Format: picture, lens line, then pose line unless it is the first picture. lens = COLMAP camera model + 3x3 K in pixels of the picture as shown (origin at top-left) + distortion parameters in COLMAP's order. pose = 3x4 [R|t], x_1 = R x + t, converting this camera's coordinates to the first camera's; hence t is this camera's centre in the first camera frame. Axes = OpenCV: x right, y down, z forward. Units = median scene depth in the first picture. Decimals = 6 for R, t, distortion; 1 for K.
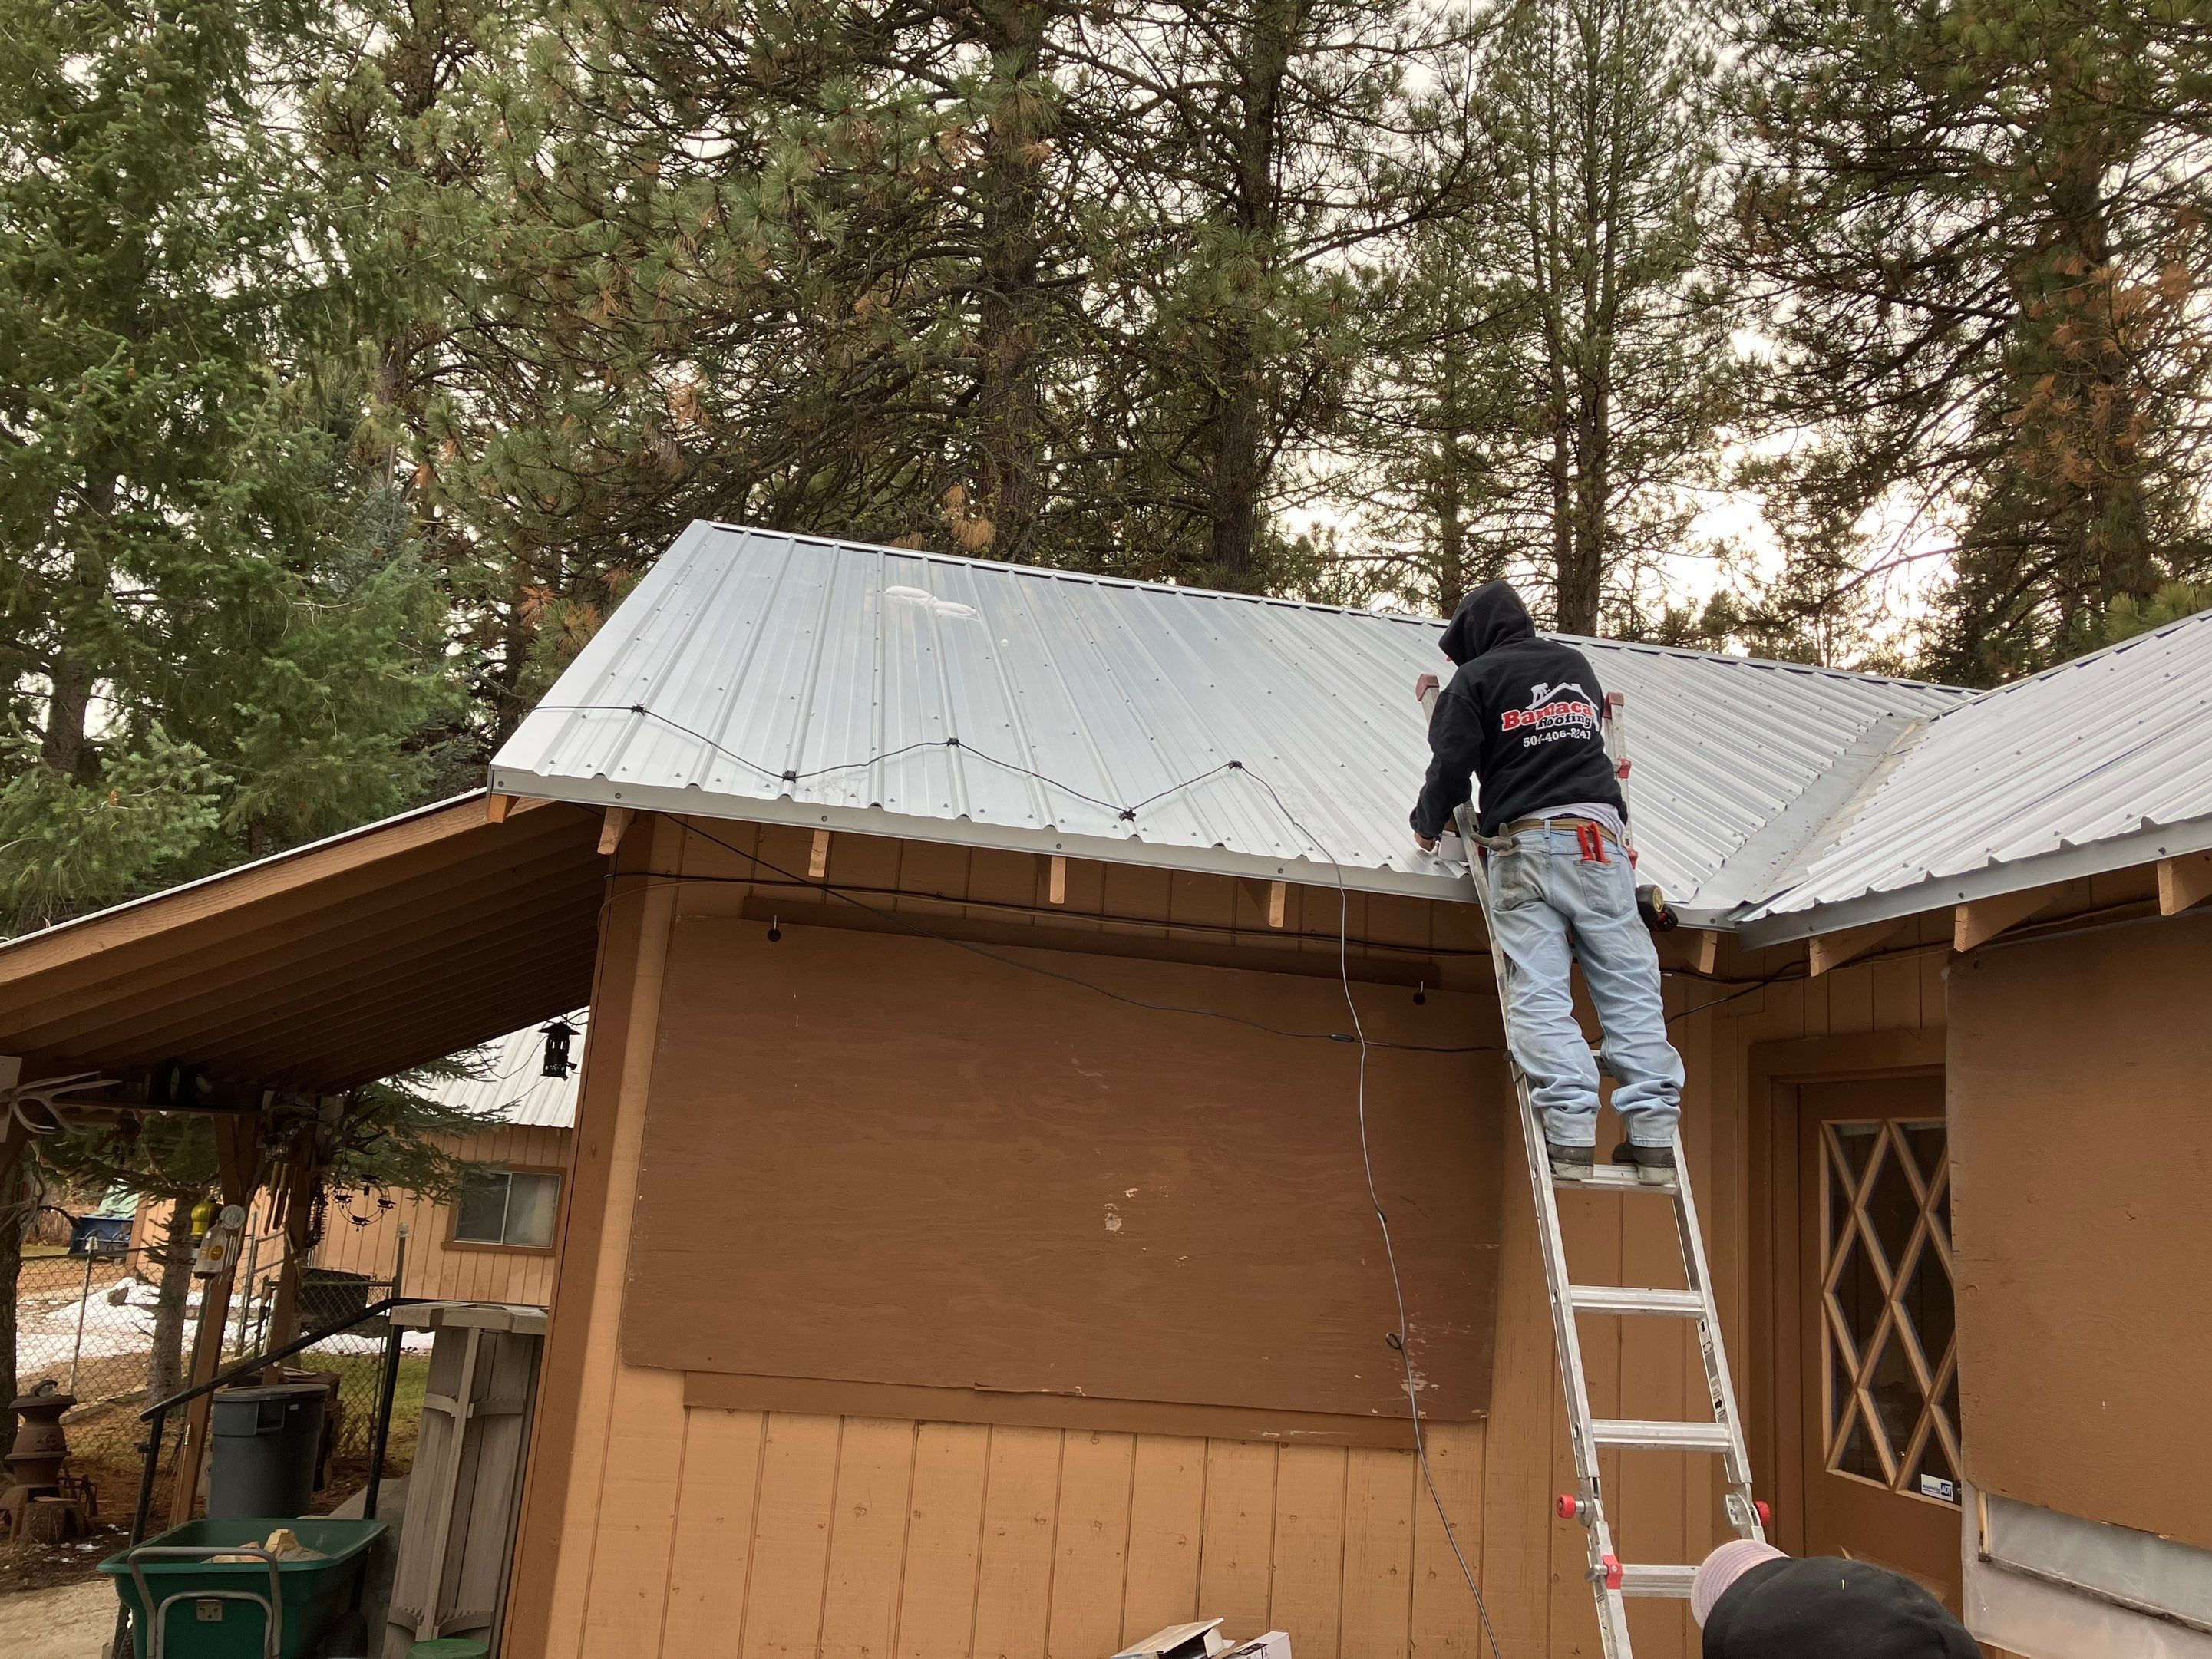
lens RADIAL K [[1826.0, 0, 1099.6], [0, 1826.0, 801.0], [0, 0, 1]] dist [0.063392, -0.078880]
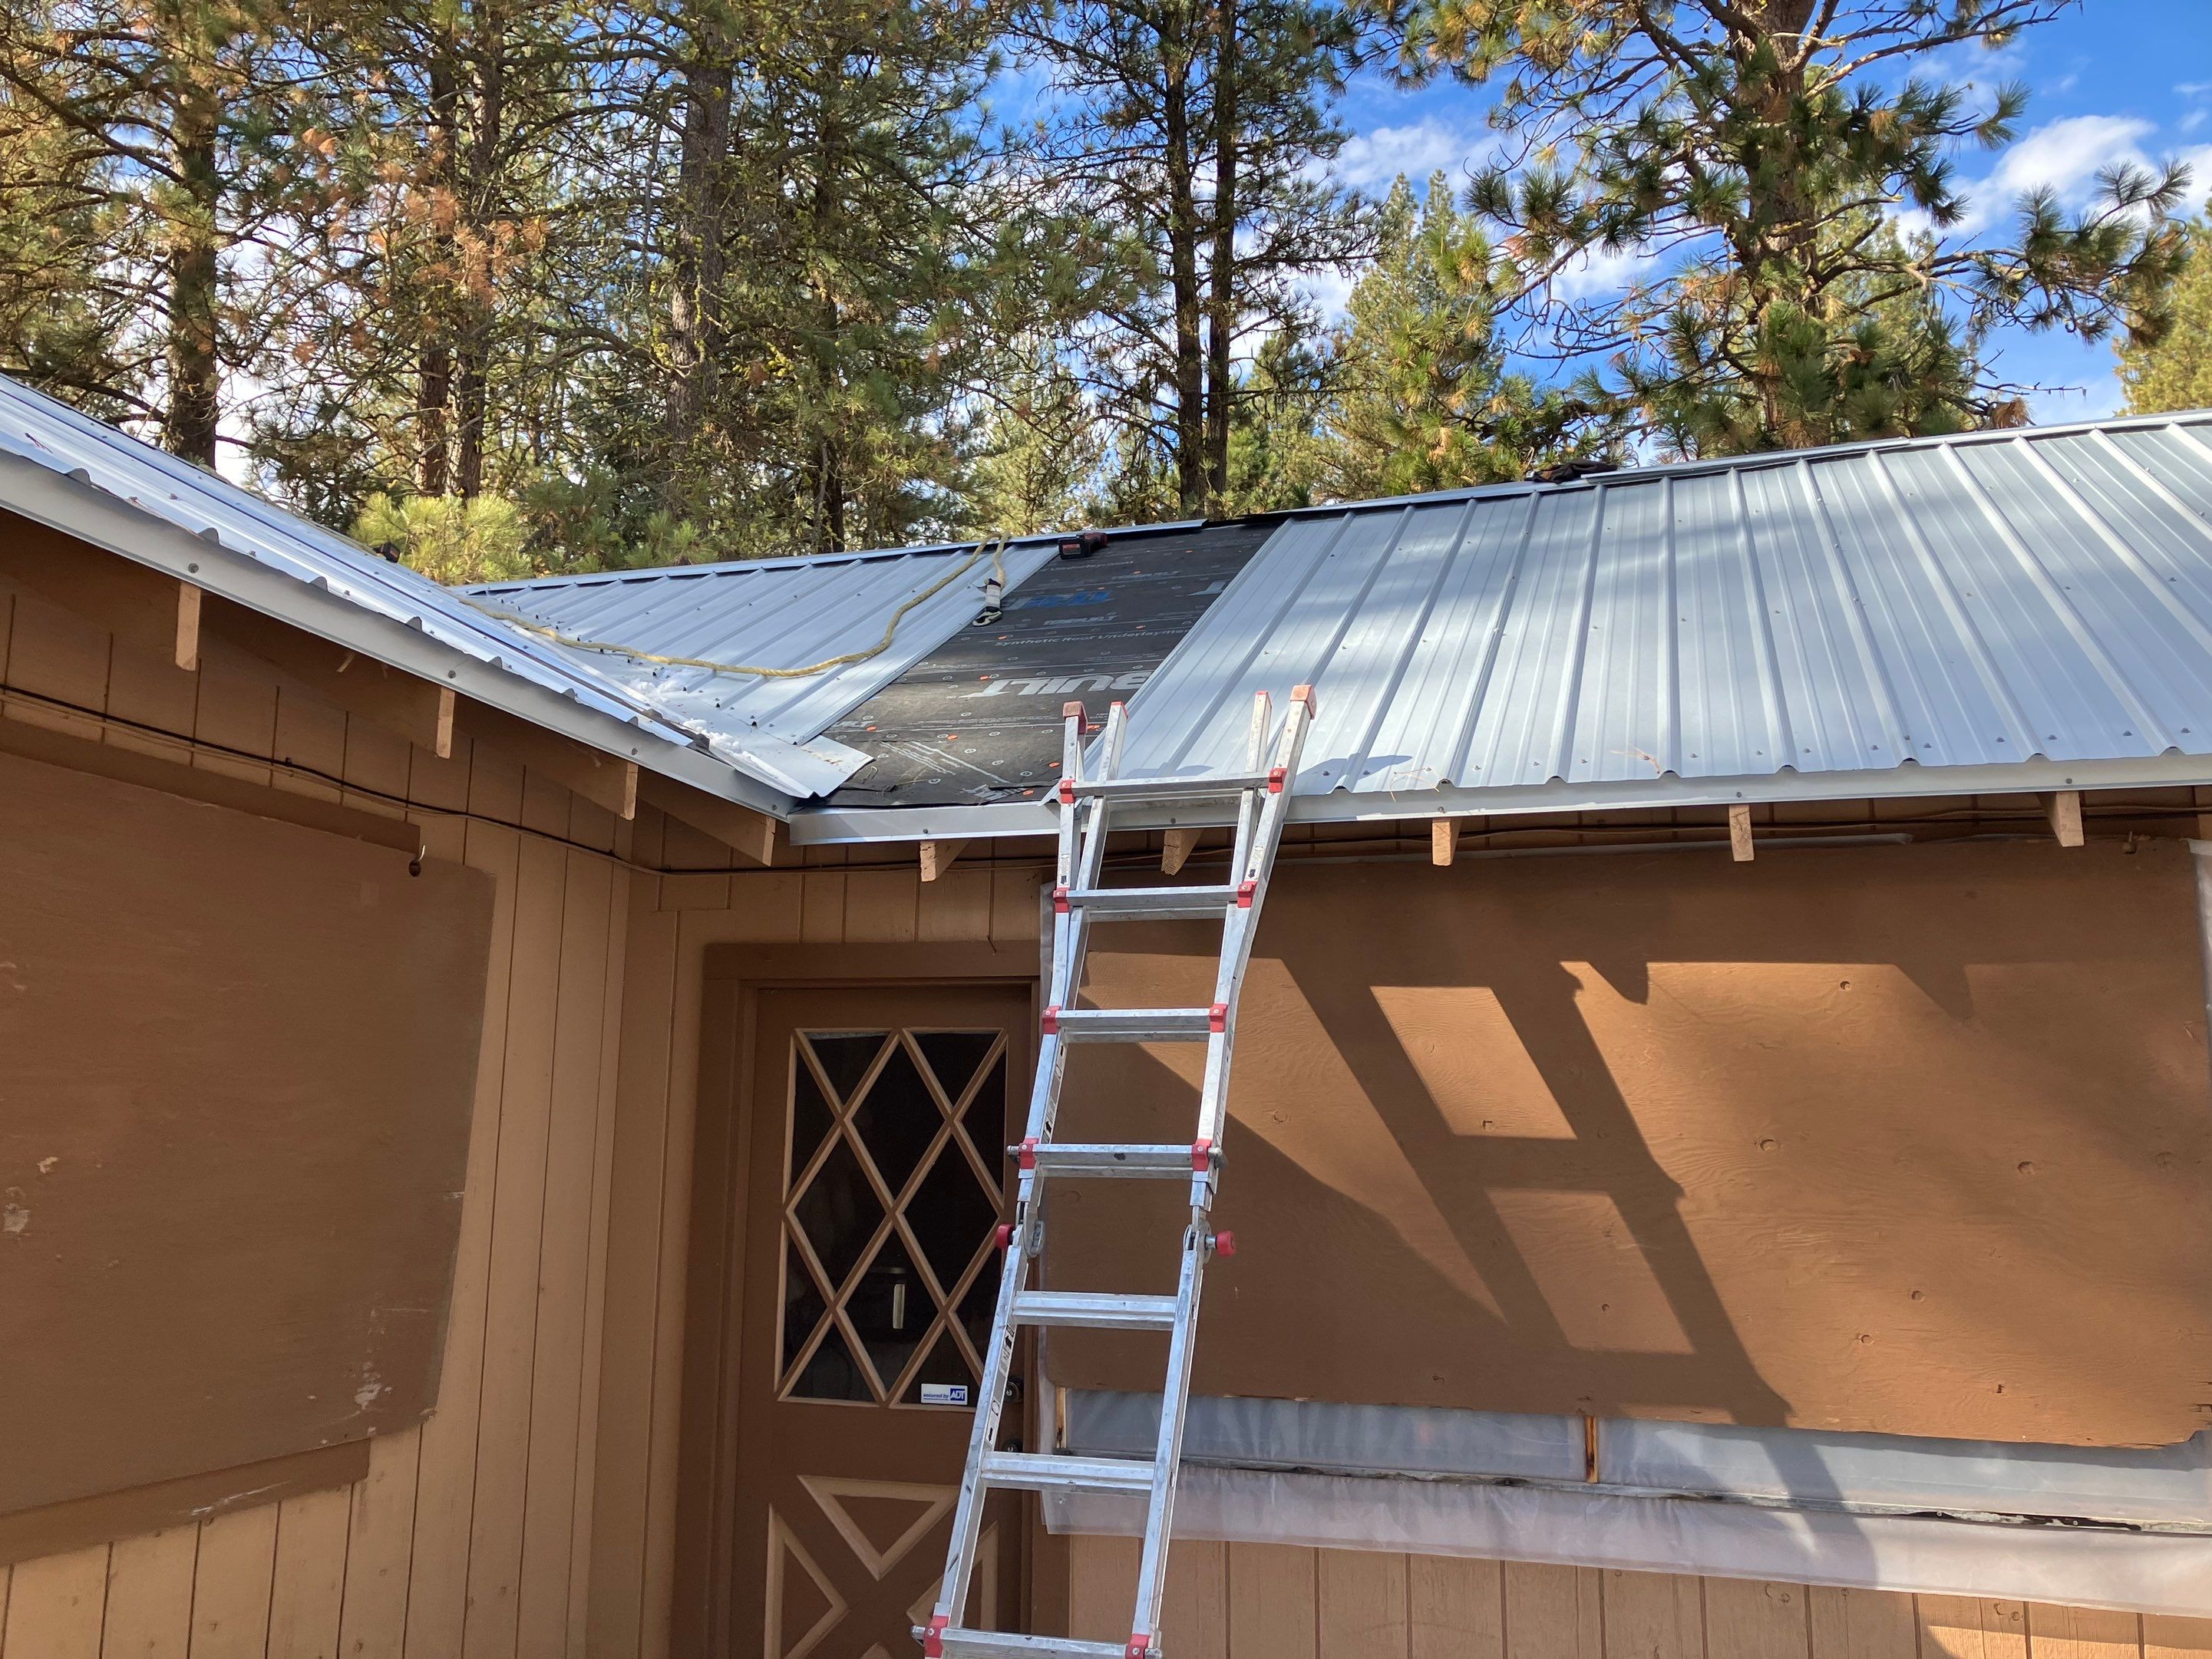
lens RADIAL K [[1803.1, 0, 1134.7], [0, 1803.1, 870.1], [0, 0, 1]] dist [0.007749, 0.009218]
pose [[0.456768, 0.071899, 0.886676, -0.033983], [-0.163522, 0.986531, 0.004241, 0.006101], [-0.874428, -0.146928, 0.462372, 0.043683]]
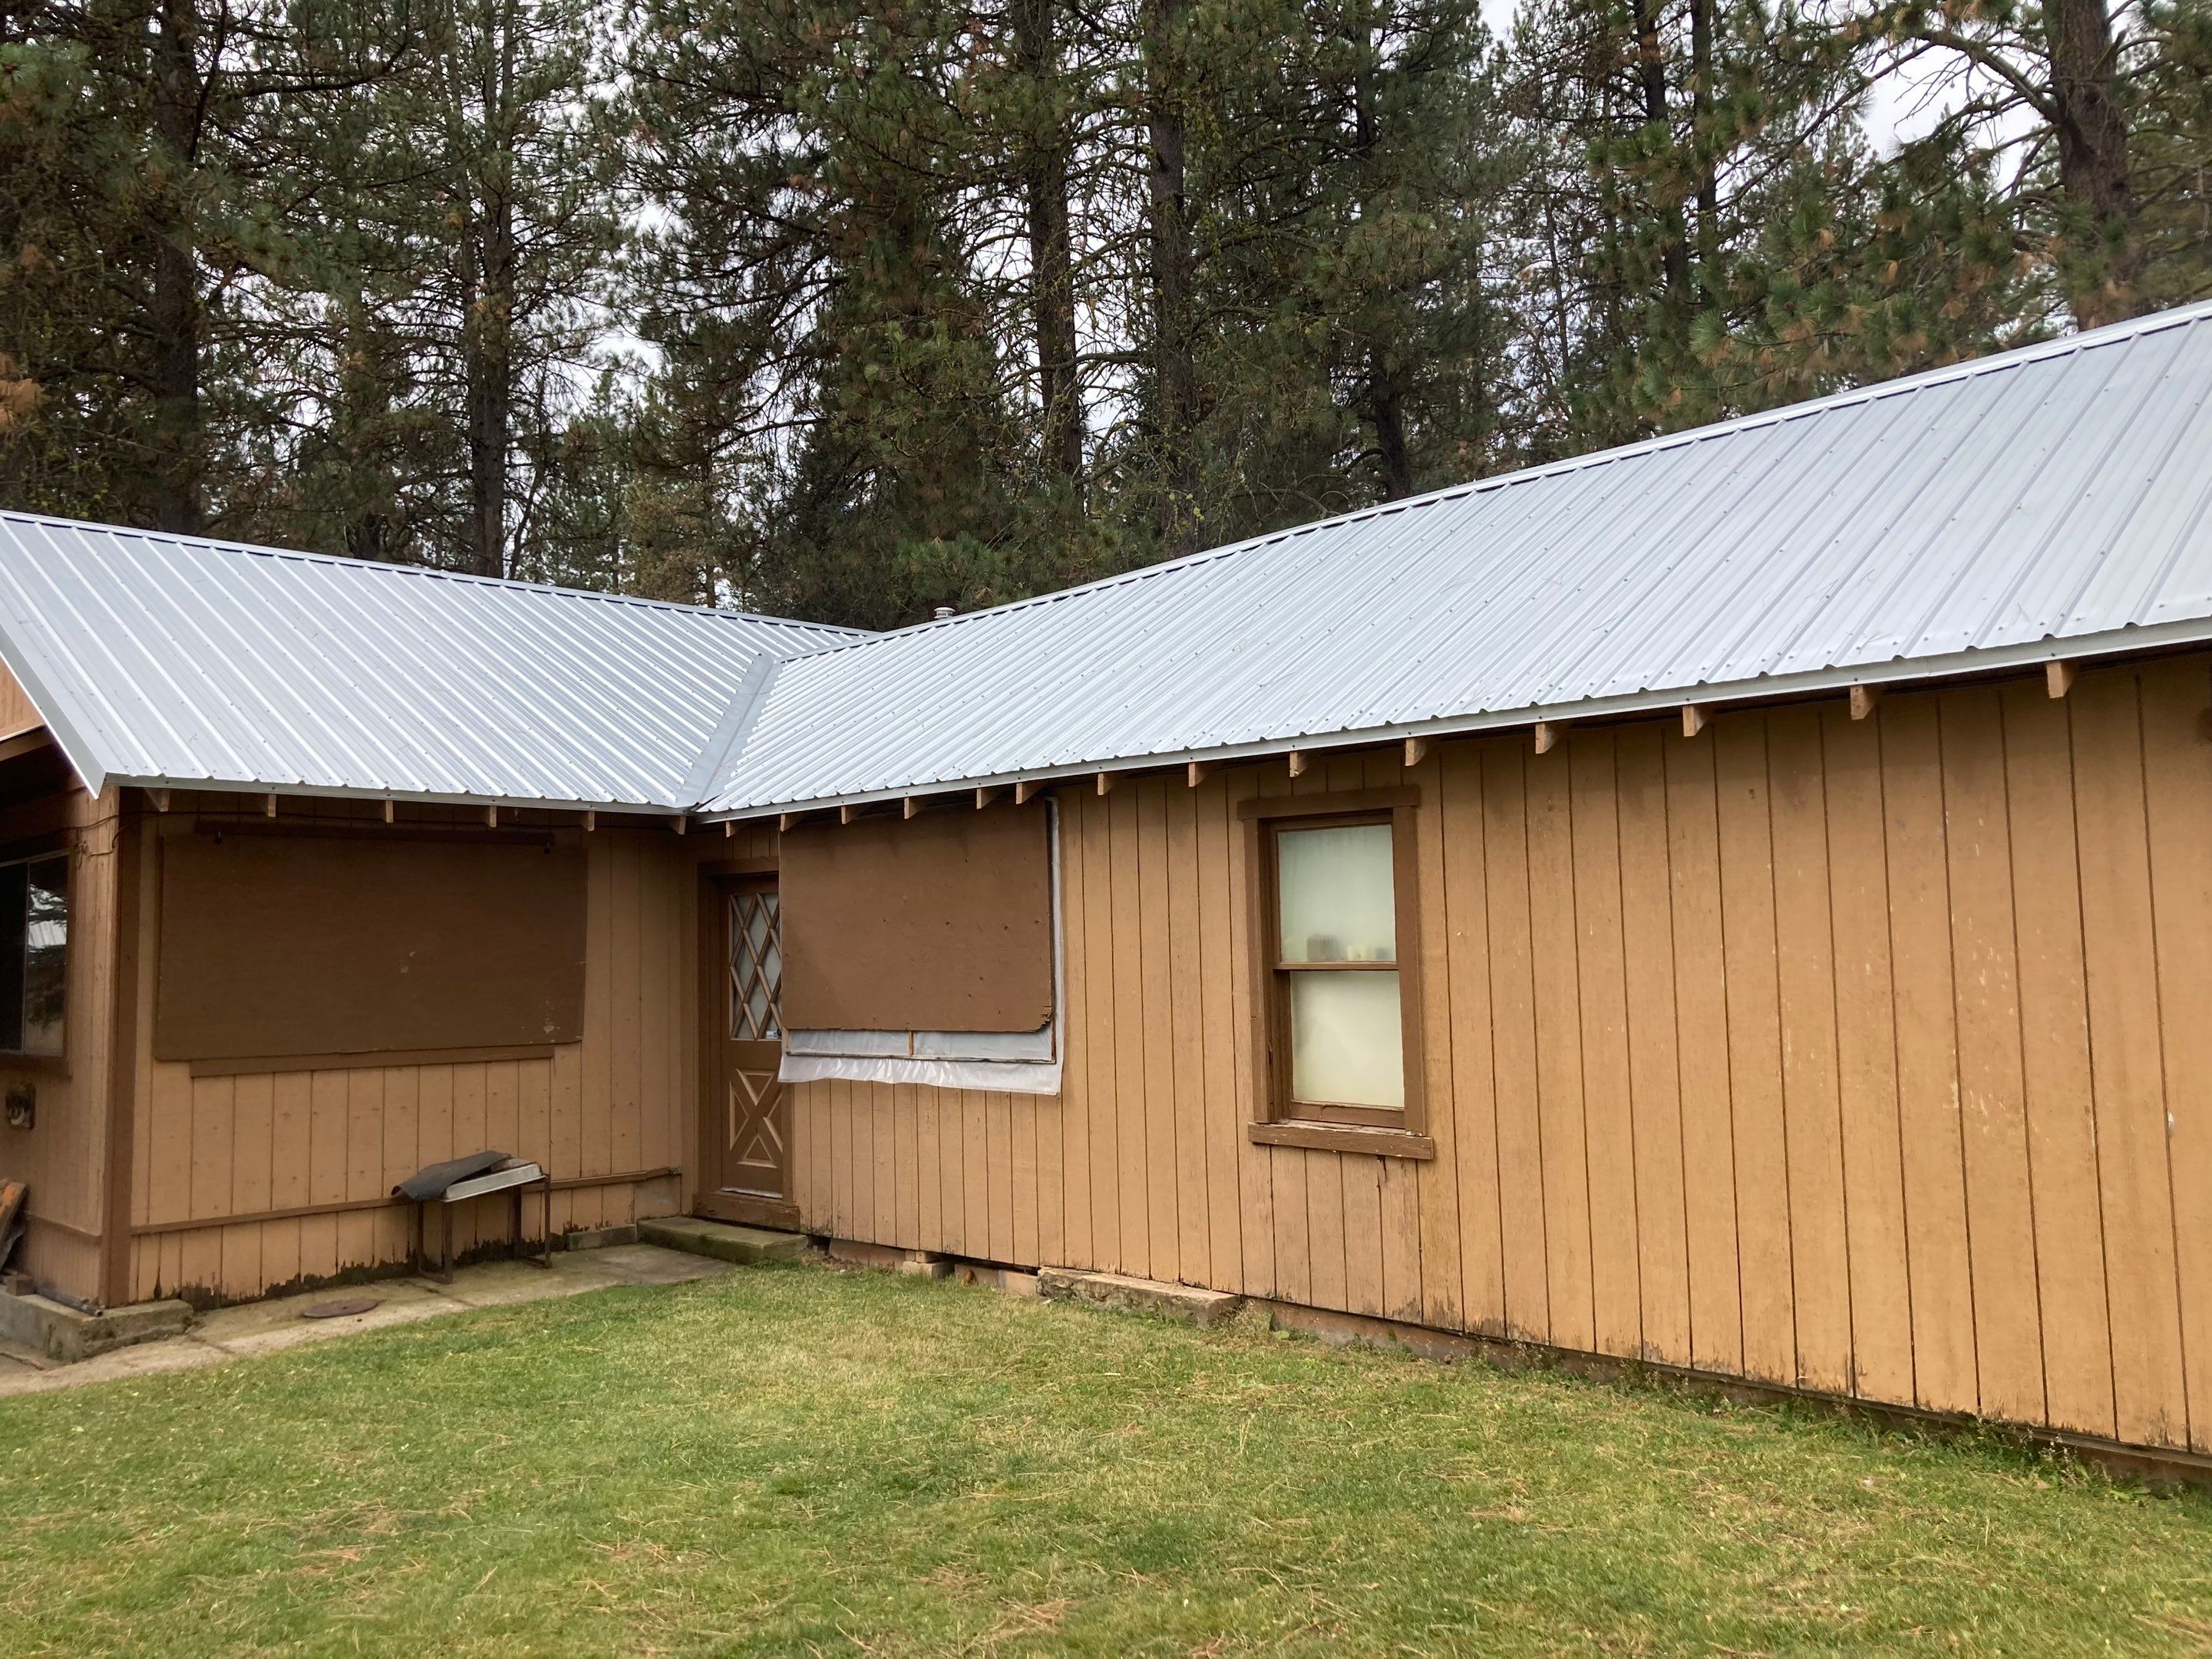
lens RADIAL K [[1780.9, 0, 1166.8], [0, 1780.9, 848.3], [0, 0, 1]] dist [0.022377, -0.014456]
pose [[0.809447, -0.057920, 0.584329, -0.045889], [-0.037294, 0.988043, 0.149599, -0.023469], [-0.586007, -0.142885, 0.797609, -0.107713]]
